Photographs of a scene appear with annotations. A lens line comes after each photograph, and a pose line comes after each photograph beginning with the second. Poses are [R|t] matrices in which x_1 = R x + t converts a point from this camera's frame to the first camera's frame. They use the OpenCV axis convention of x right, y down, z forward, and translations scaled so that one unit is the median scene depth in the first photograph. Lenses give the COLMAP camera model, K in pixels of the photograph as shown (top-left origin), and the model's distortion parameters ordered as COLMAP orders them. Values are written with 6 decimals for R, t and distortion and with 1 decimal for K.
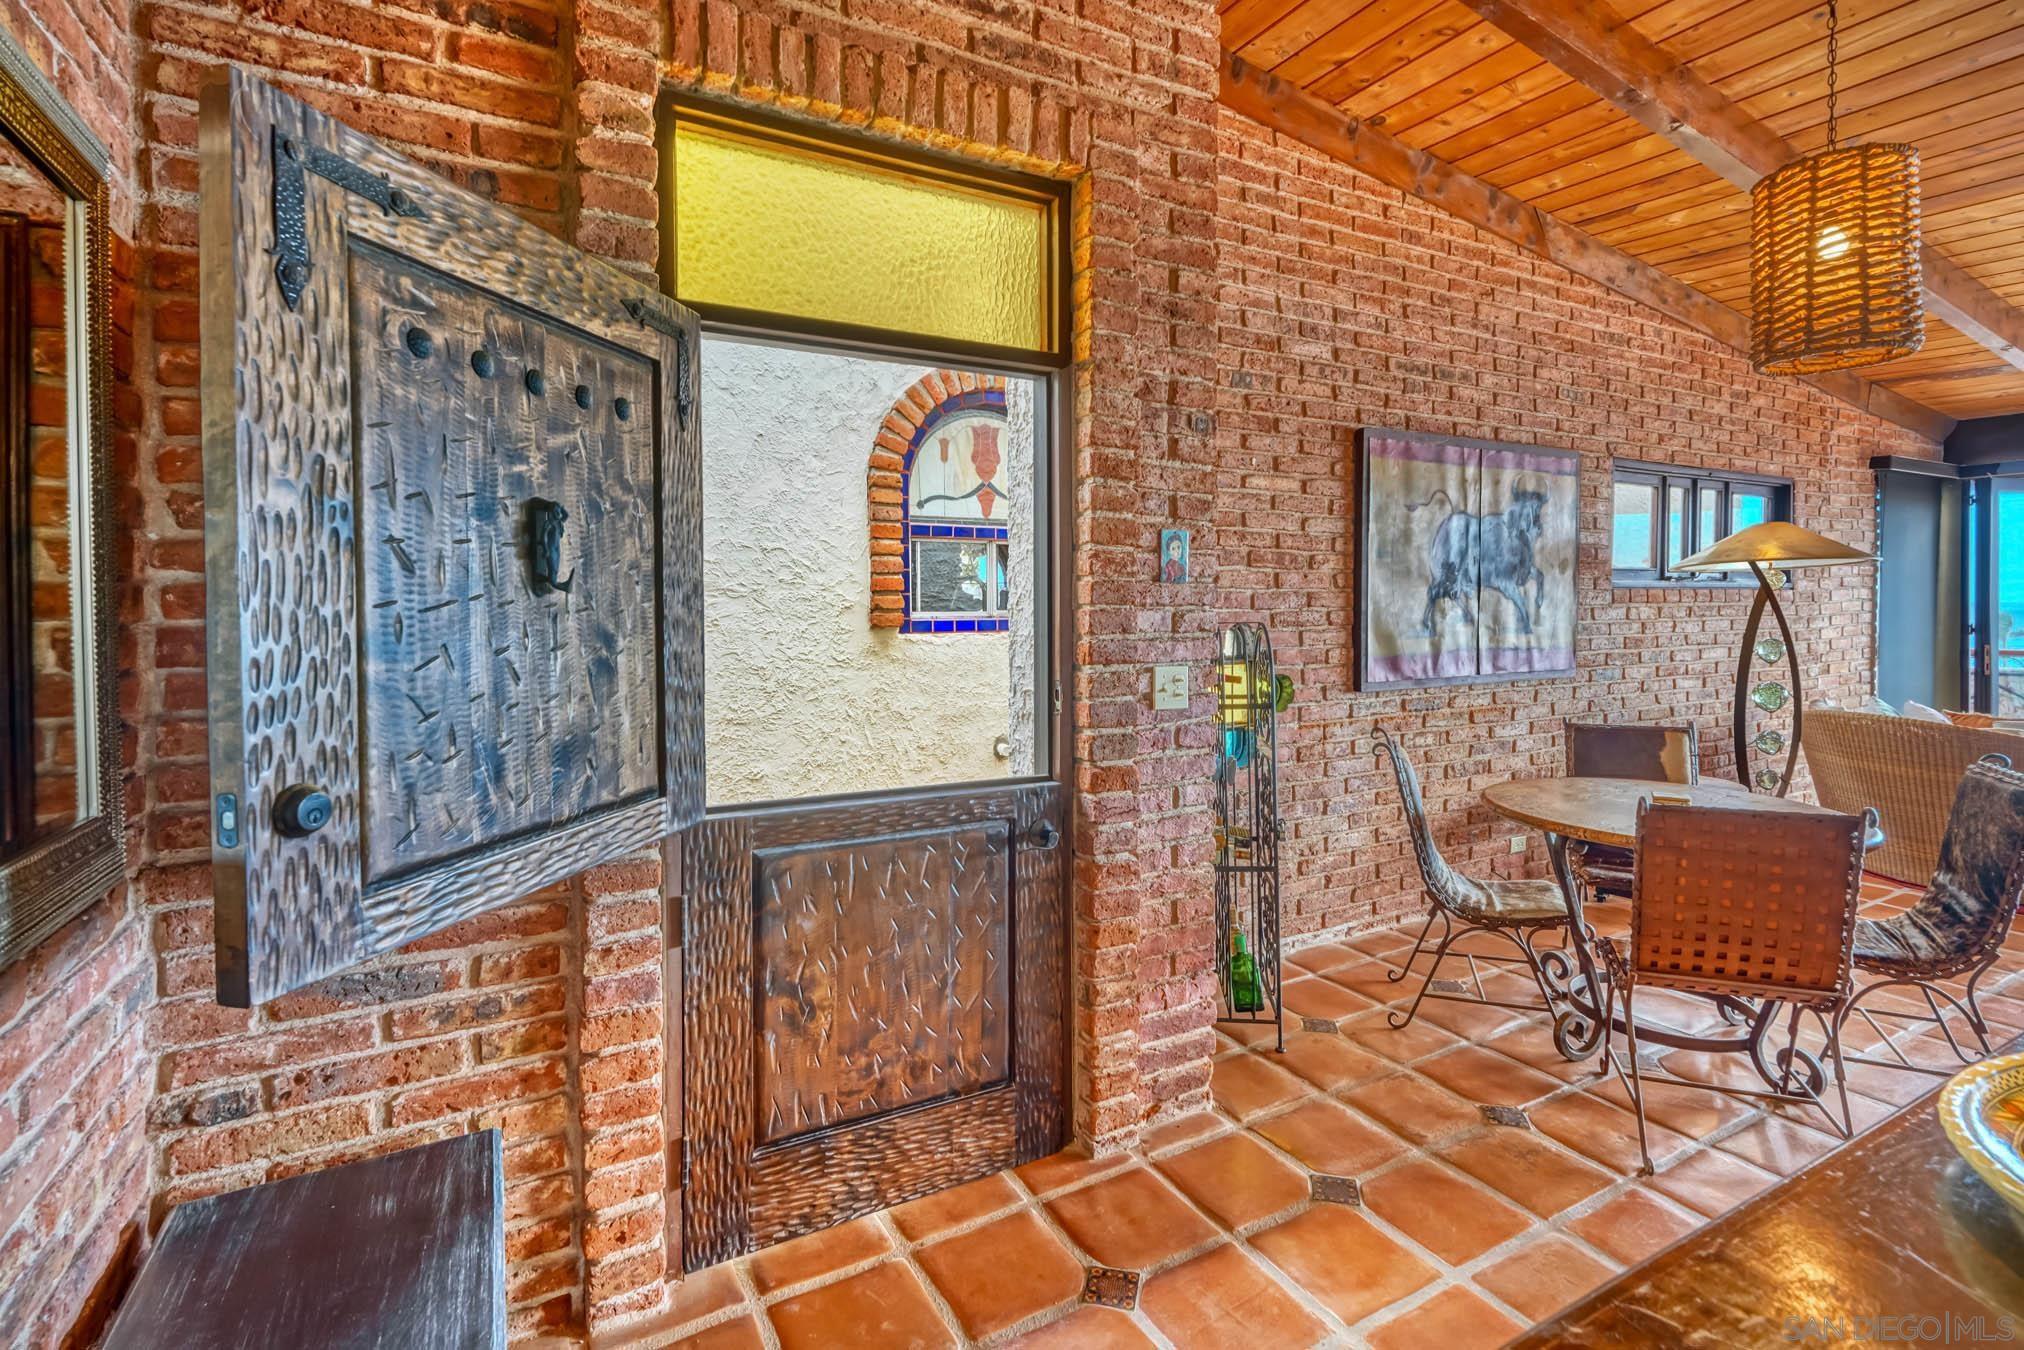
lens RADIAL K [[958.0, 0, 1010.8], [0, 958.0, 610.3], [0, 0, 1]] dist [-0.000280, 0.000101]
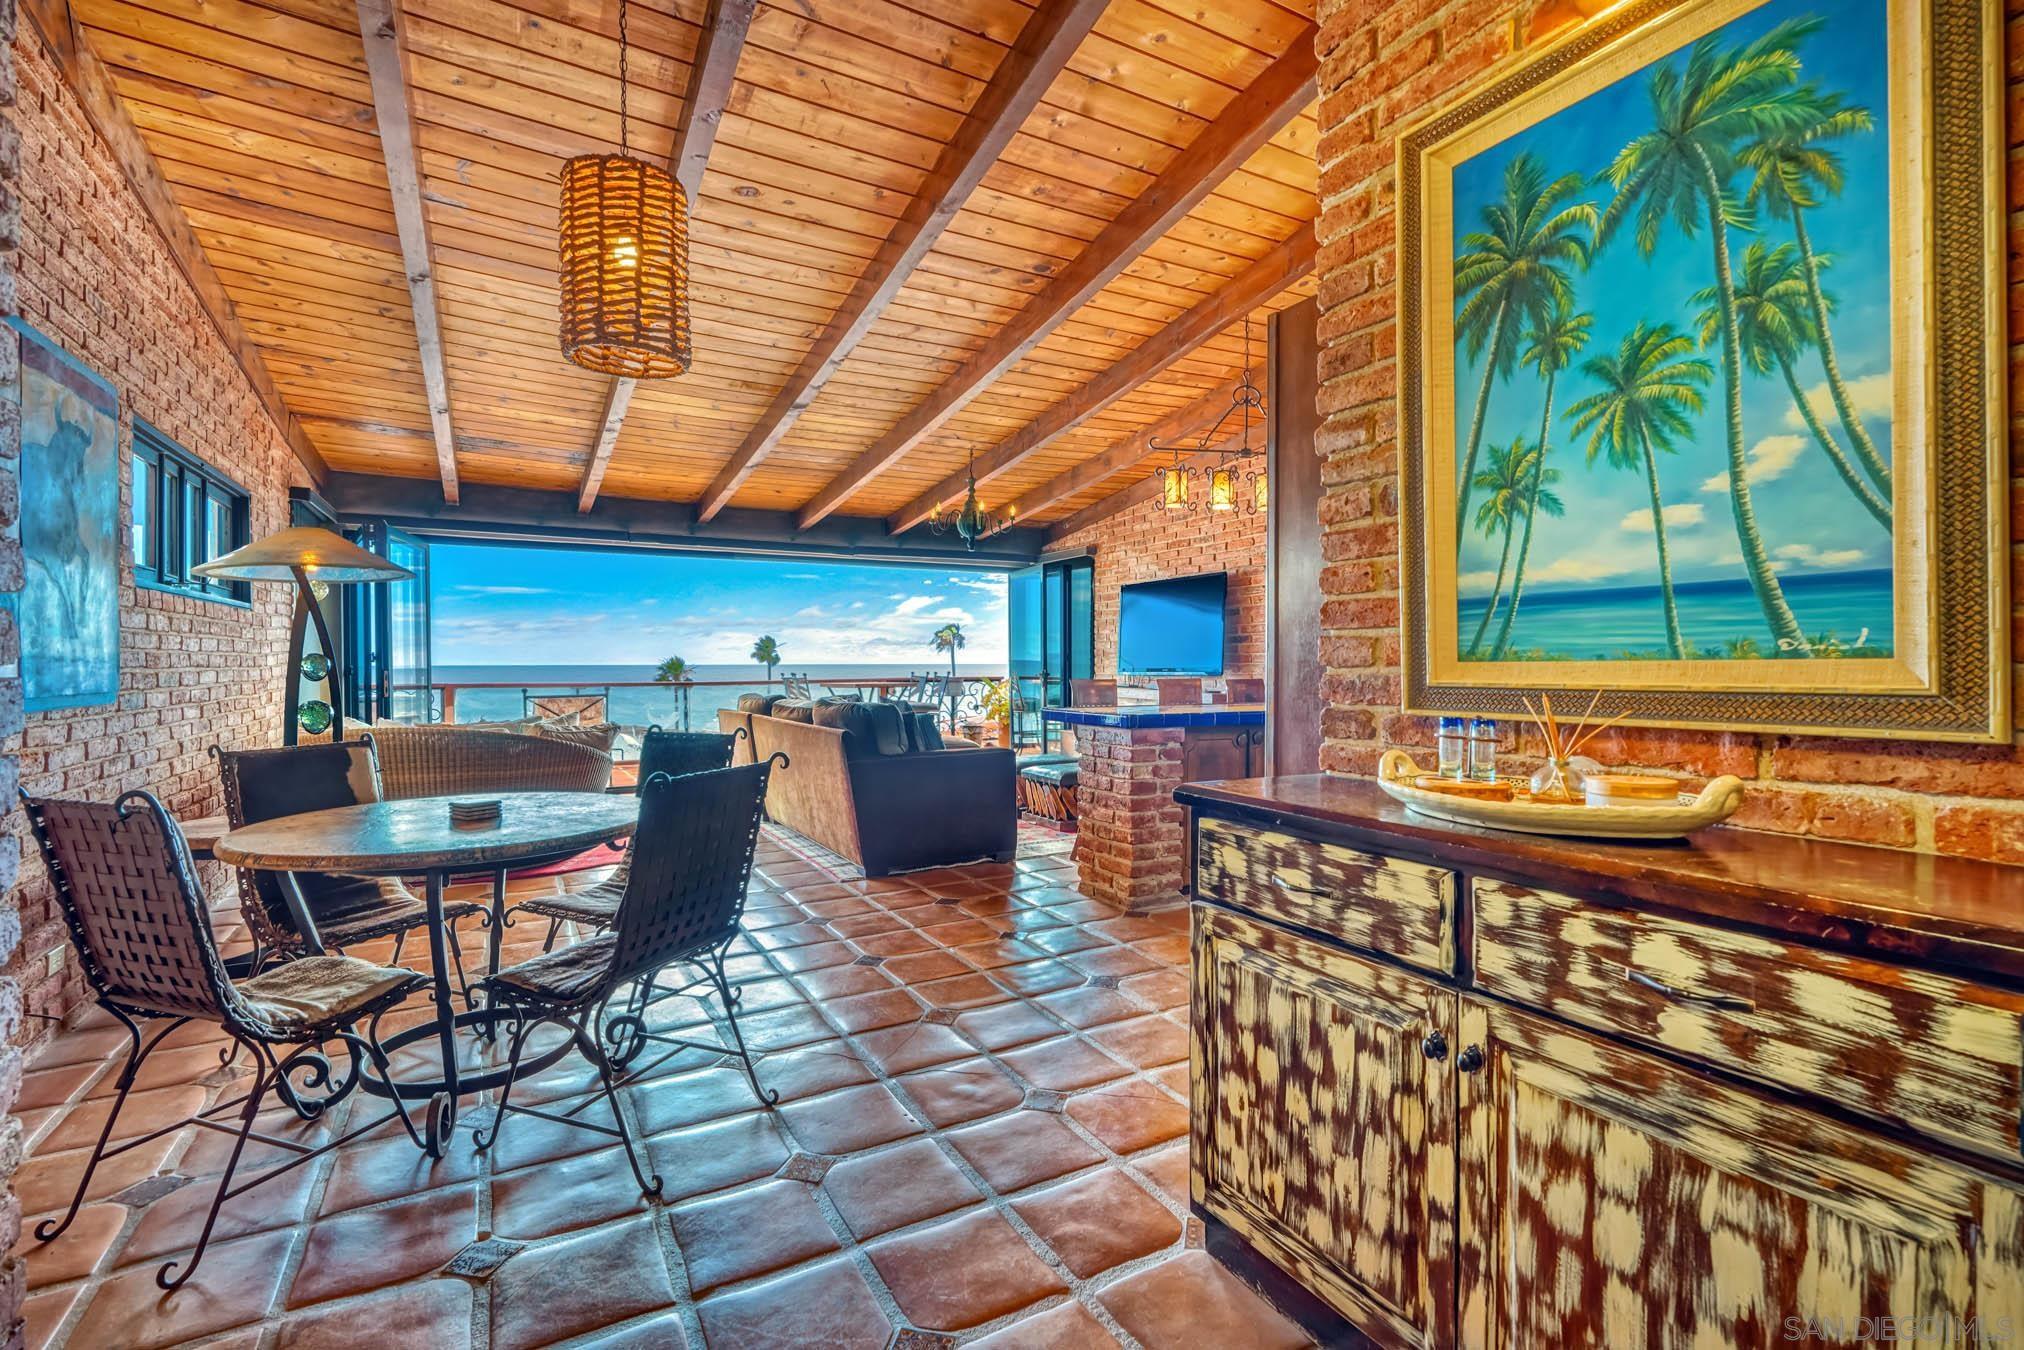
lens RADIAL K [[915.8, 0, 1012.0], [0, 915.8, 675.0], [0, 0, 1]] dist [-0.000596, -0.000052]
pose [[-0.011182, -0.007389, 0.999910, -0.102478], [0.007098, 0.999947, 0.007469, 0.050008], [-0.999912, 0.007181, -0.011128, 0.353030]]
